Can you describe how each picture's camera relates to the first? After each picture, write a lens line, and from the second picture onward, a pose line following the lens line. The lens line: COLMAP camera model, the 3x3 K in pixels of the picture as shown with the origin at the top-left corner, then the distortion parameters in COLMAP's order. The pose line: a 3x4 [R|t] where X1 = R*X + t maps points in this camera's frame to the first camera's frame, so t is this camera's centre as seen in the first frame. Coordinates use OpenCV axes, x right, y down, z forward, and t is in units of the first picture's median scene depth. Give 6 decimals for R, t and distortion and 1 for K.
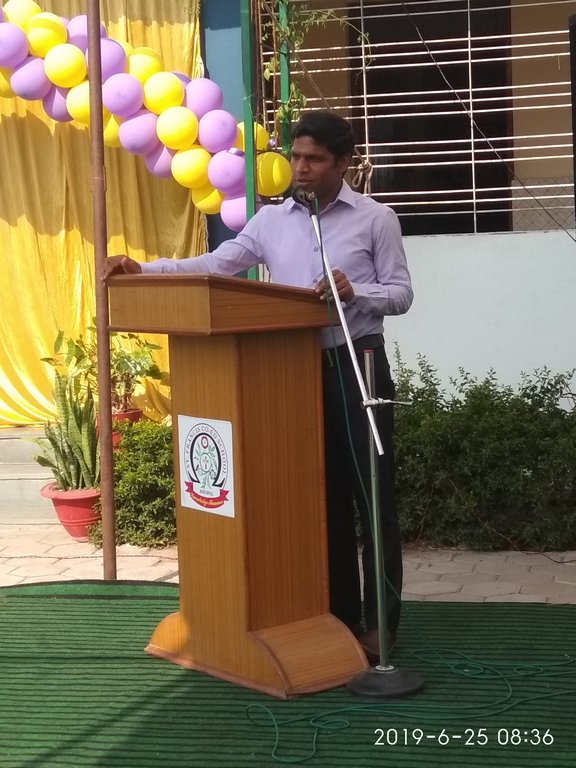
lens RADIAL K [[1564.8, 0, 324.9], [0, 1564.8, 353.5], [0, 0, 1]] dist [0.053792, 0.386599]
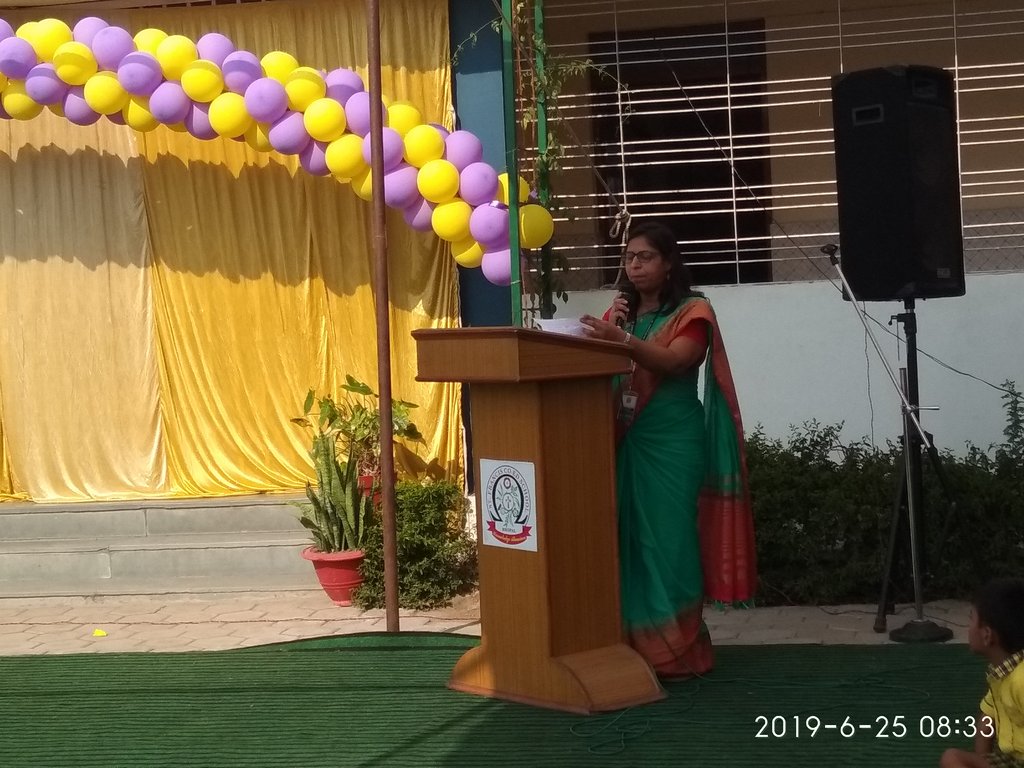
lens RADIAL K [[2086.4, 0, 633.9], [0, 2086.4, 283.7], [0, 0, 1]] dist [0.053792, 0.386599]
pose [[0.998128, -0.008971, 0.060491, -0.053287], [0.013368, 0.997266, -0.072678, 0.017966], [-0.059674, 0.073351, 0.995519, -0.318844]]
